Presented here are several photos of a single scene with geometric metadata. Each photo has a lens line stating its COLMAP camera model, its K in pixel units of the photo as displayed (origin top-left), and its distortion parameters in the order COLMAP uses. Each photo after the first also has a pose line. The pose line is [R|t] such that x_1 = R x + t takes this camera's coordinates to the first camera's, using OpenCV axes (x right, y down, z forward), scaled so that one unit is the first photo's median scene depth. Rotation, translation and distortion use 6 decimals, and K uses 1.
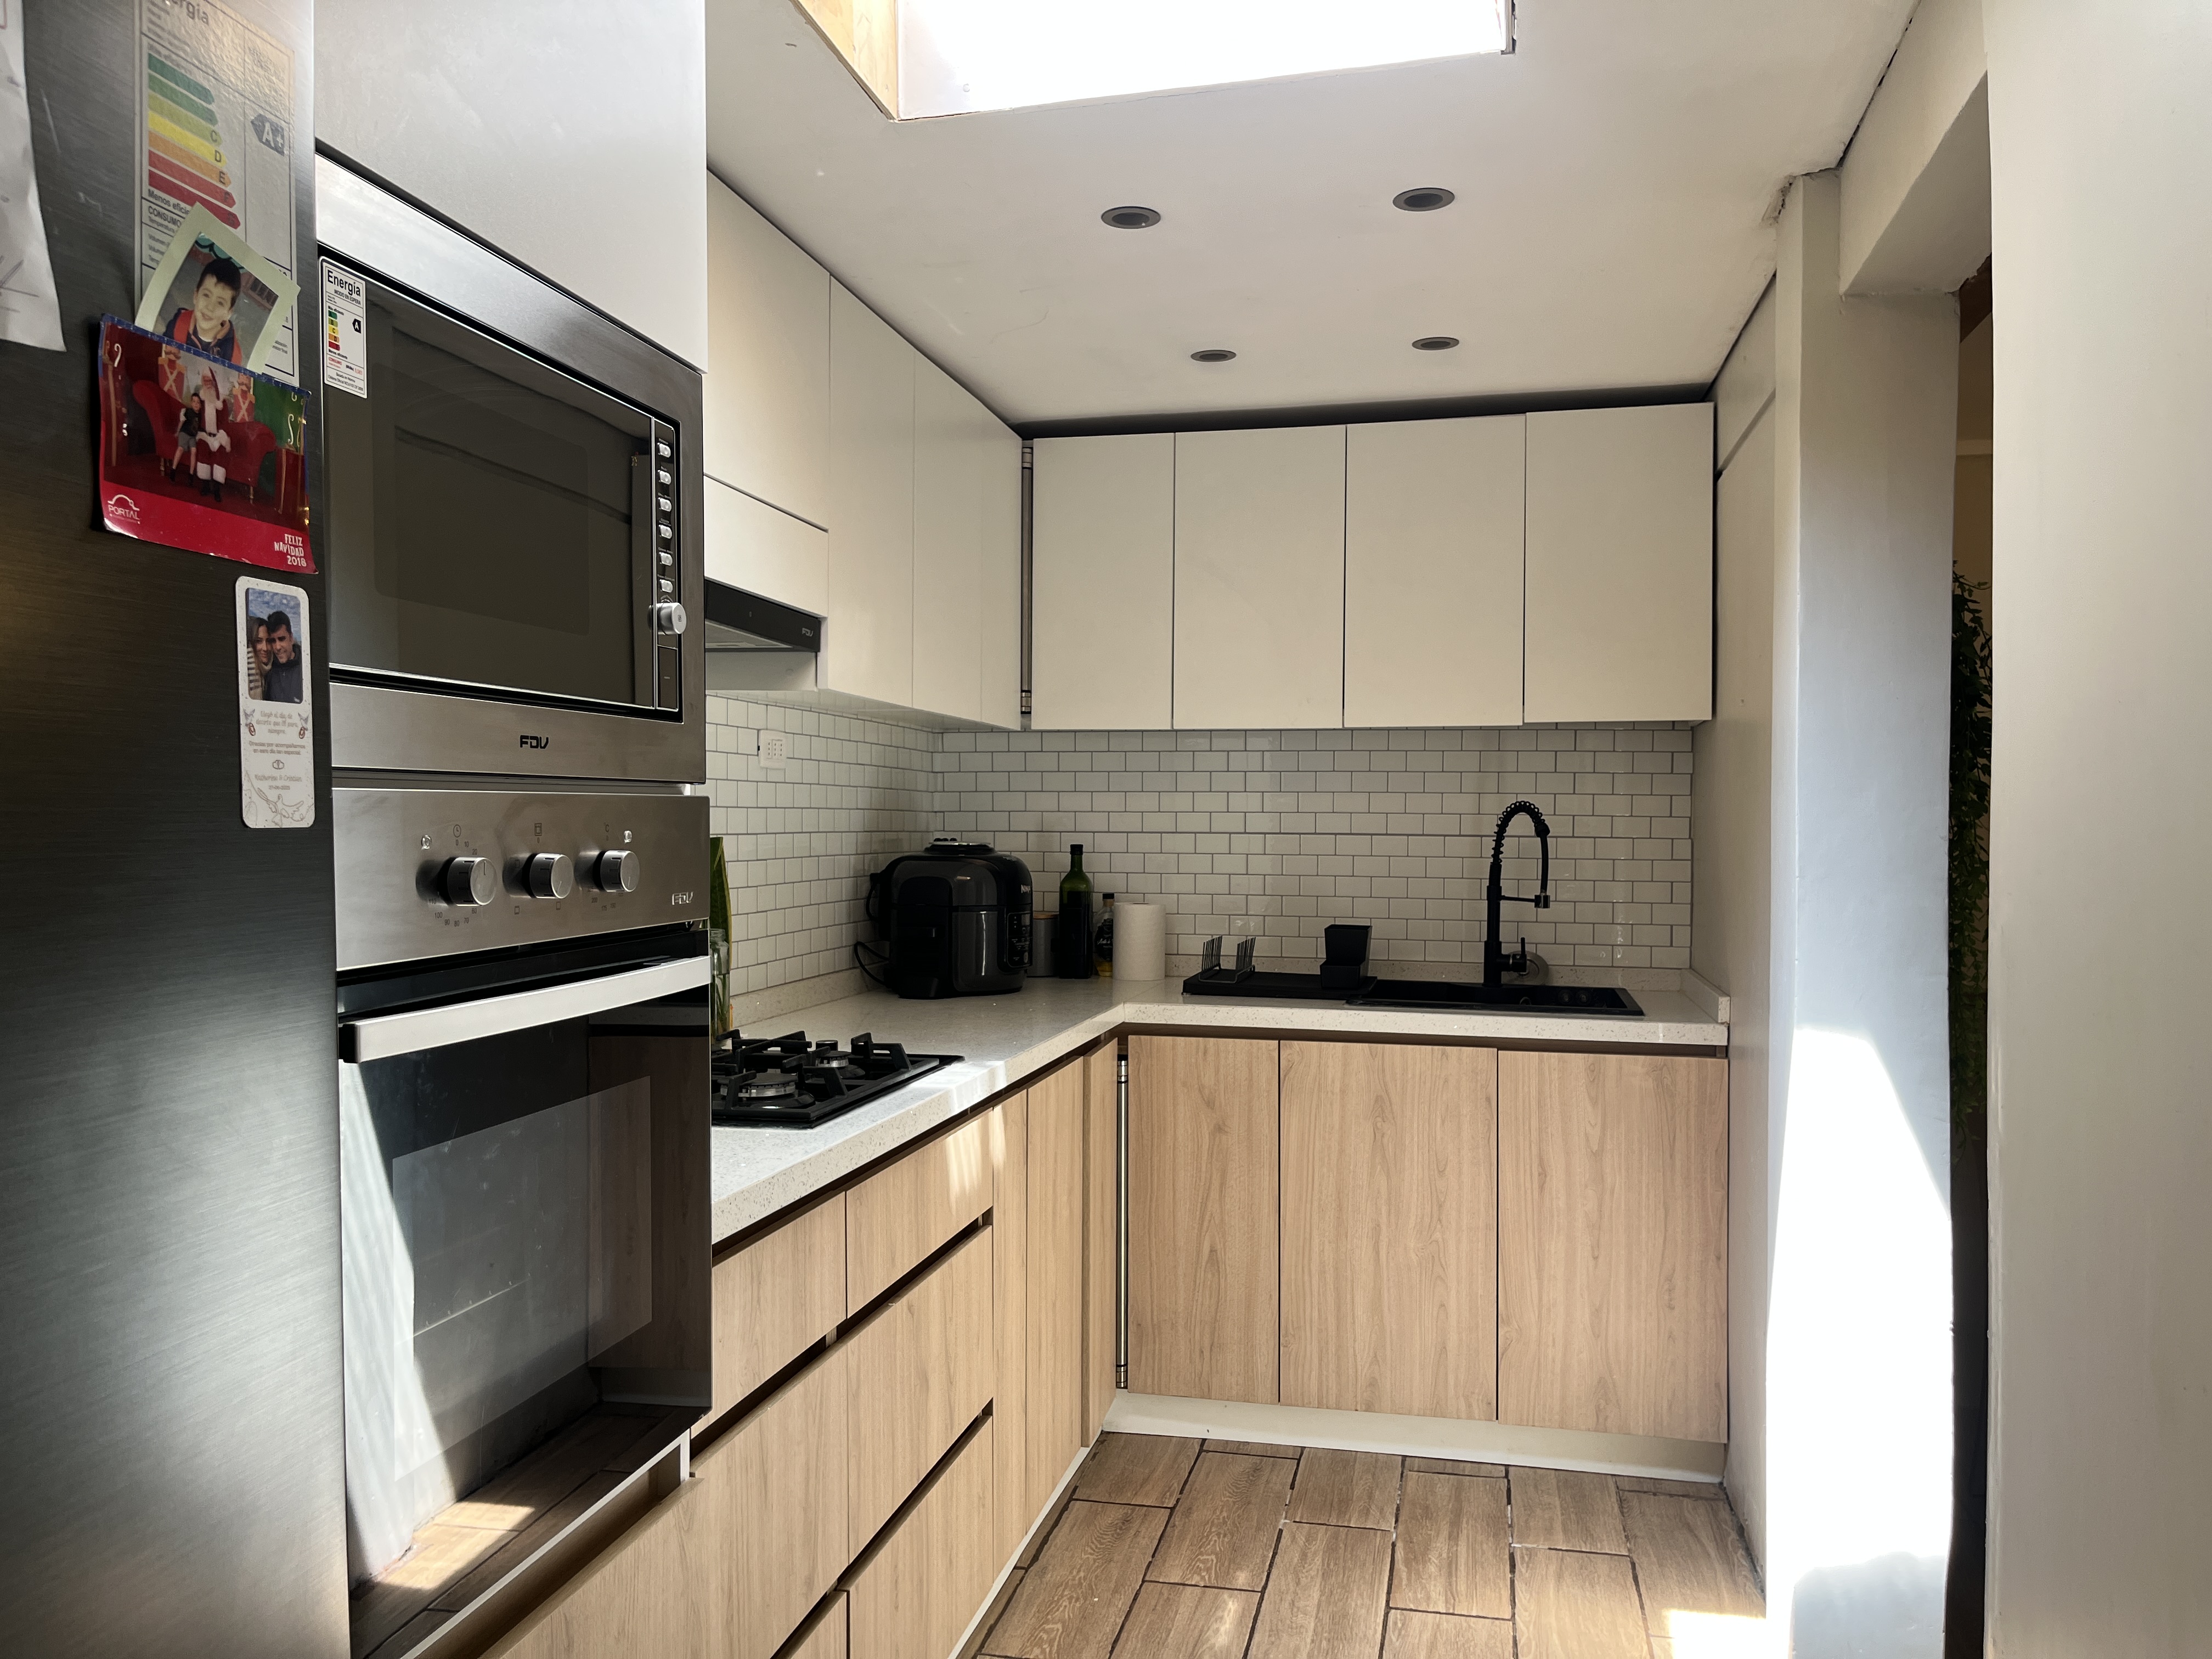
lens RADIAL K [[1678.1, 0, 1112.3], [0, 1678.1, 836.2], [0, 0, 1]] dist [0.063836, -0.088859]
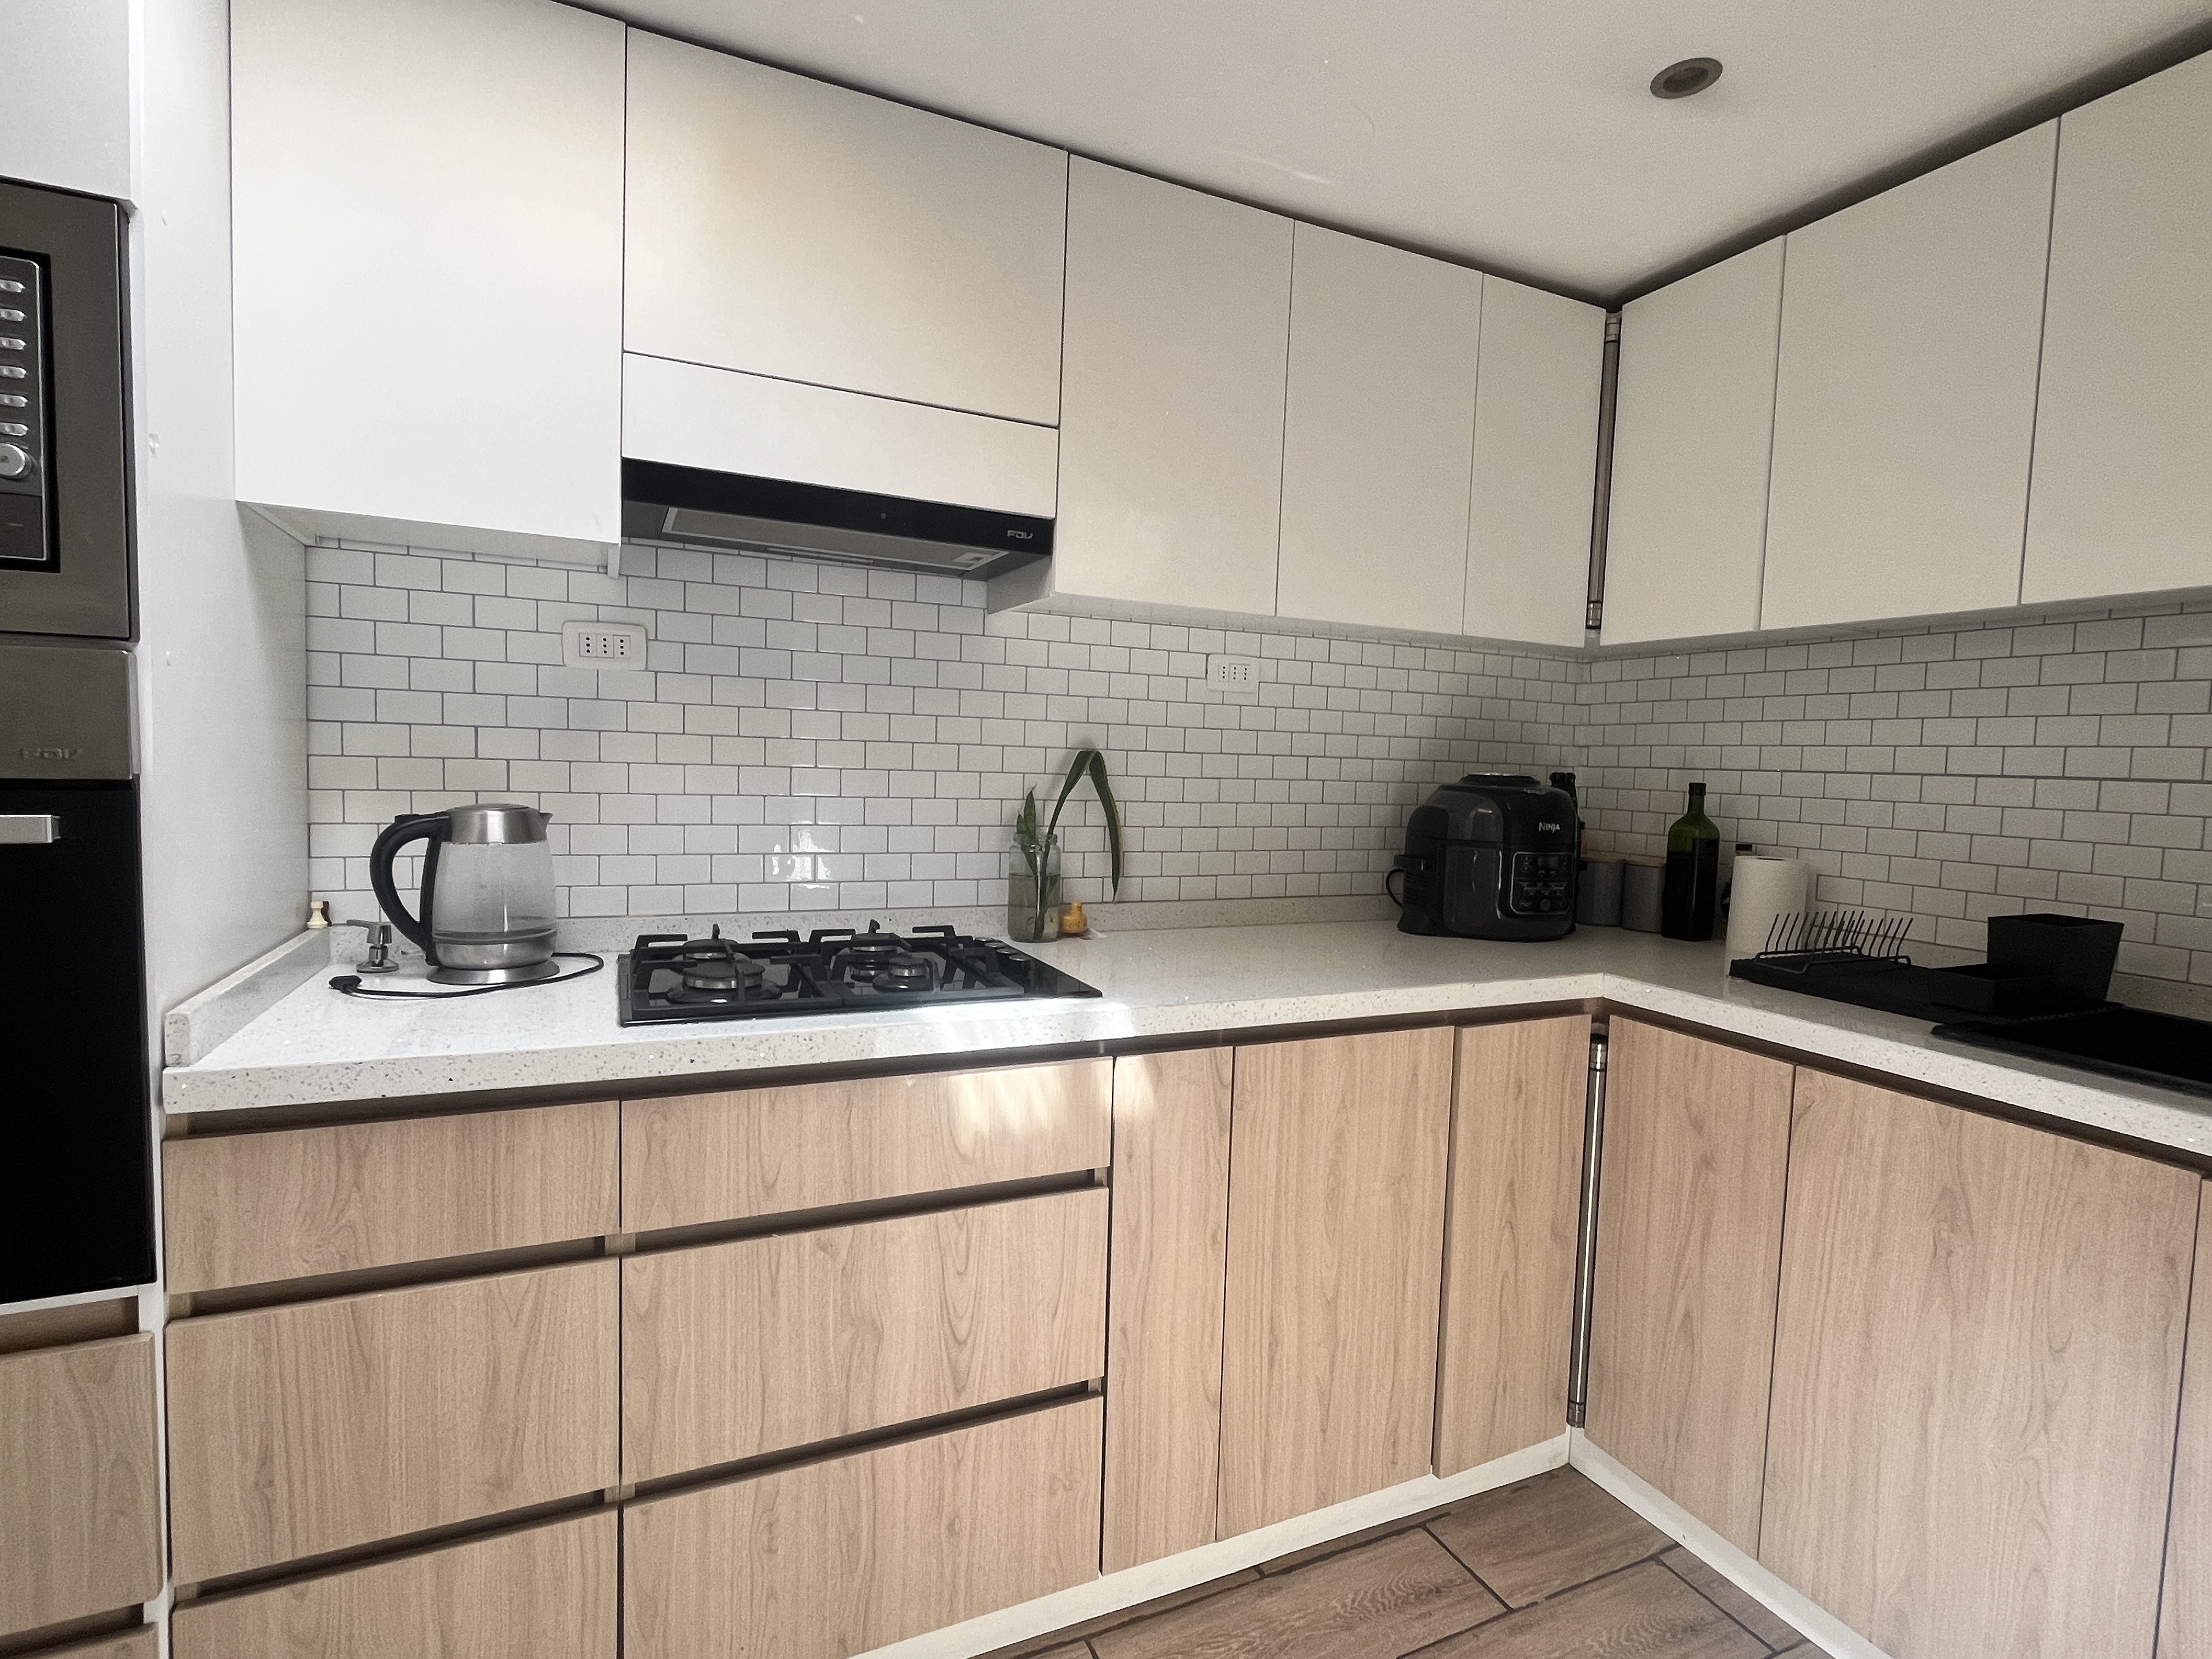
lens RADIAL K [[1078.7, 0, 1103.1], [0, 1078.7, 835.2], [0, 0, 1]] dist [-0.001762, -0.000661]
pose [[0.599261, 0.069480, -0.797533, 0.274354], [-0.036231, 0.997560, 0.059682, 0.010998], [0.799734, -0.006869, 0.600316, 0.502237]]
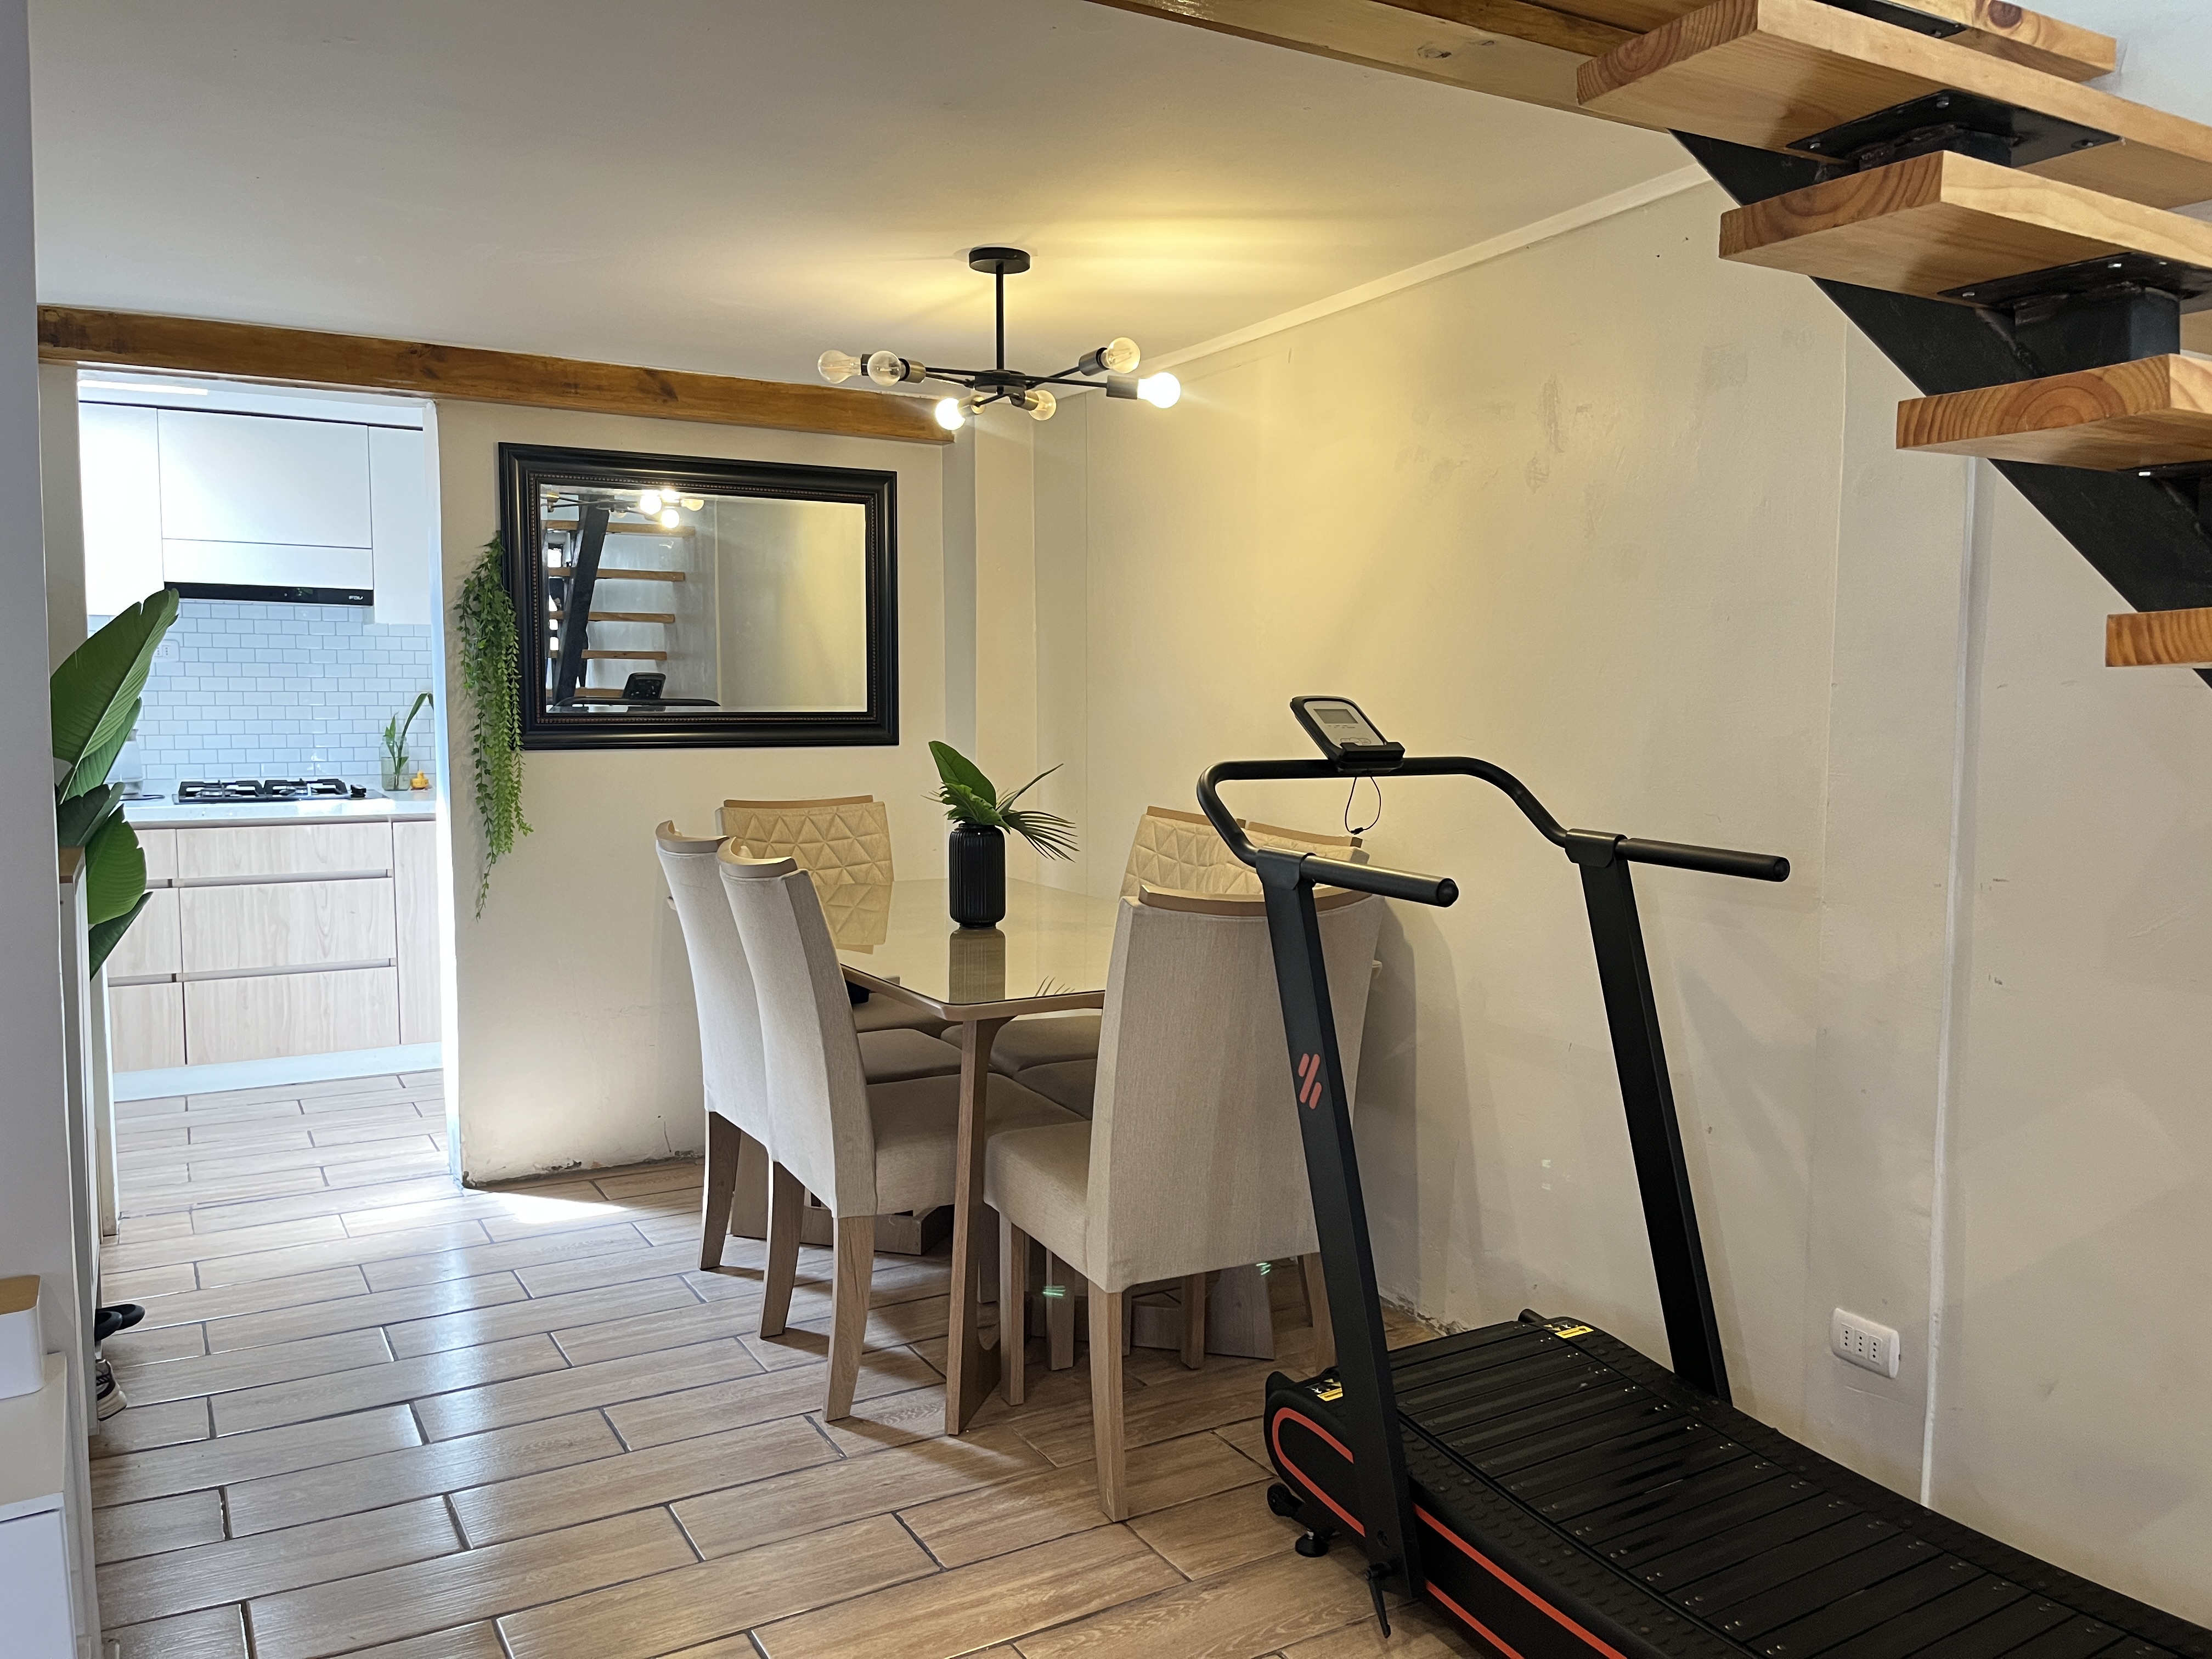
lens RADIAL K [[1678.1, 0, 1112.0], [0, 1678.1, 841.0], [0, 0, 1]] dist [0.063836, -0.088859]
pose [[0.675384, 0.069904, -0.734145, 1.591470], [-0.013065, 0.996475, 0.082863, -0.002182], [0.737350, -0.046373, 0.673917, 0.179026]]
